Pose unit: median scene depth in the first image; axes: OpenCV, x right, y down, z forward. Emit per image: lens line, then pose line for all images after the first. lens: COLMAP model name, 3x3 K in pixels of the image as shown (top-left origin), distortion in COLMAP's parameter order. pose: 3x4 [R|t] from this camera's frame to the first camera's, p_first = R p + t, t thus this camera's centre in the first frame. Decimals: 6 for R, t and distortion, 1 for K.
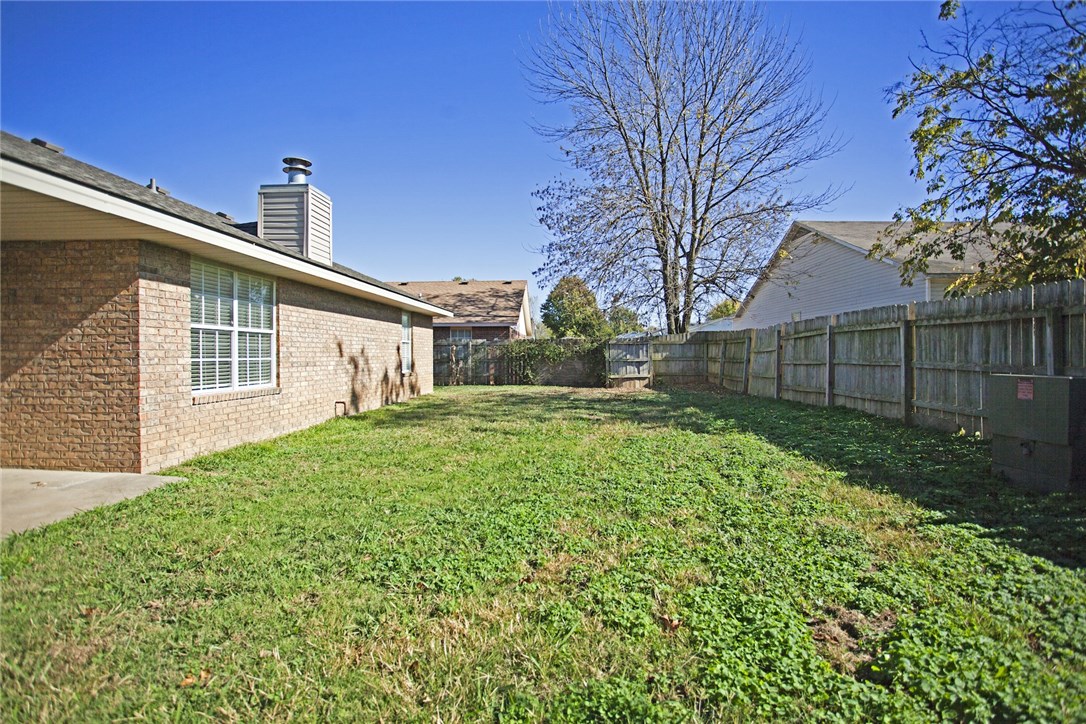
lens RADIAL K [[544.1, 0, 546.3], [0, 544.1, 362.2], [0, 0, 1]] dist [-0.075636, 0.036380]
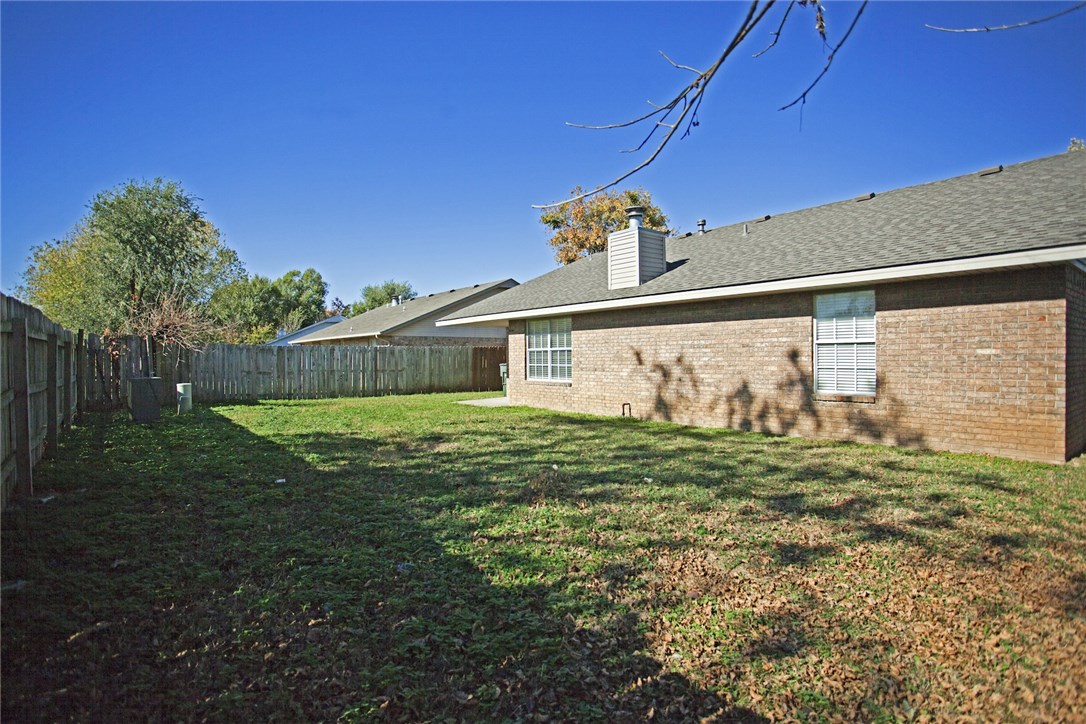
lens RADIAL K [[544.1, 0, 546.3], [0, 544.1, 362.2], [0, 0, 1]] dist [-0.075636, 0.036380]
pose [[-0.752434, 0.008202, -0.658616, 0.762987], [-0.004706, 0.999830, 0.017828, -0.052411], [0.658651, 0.016513, -0.752268, 2.592216]]
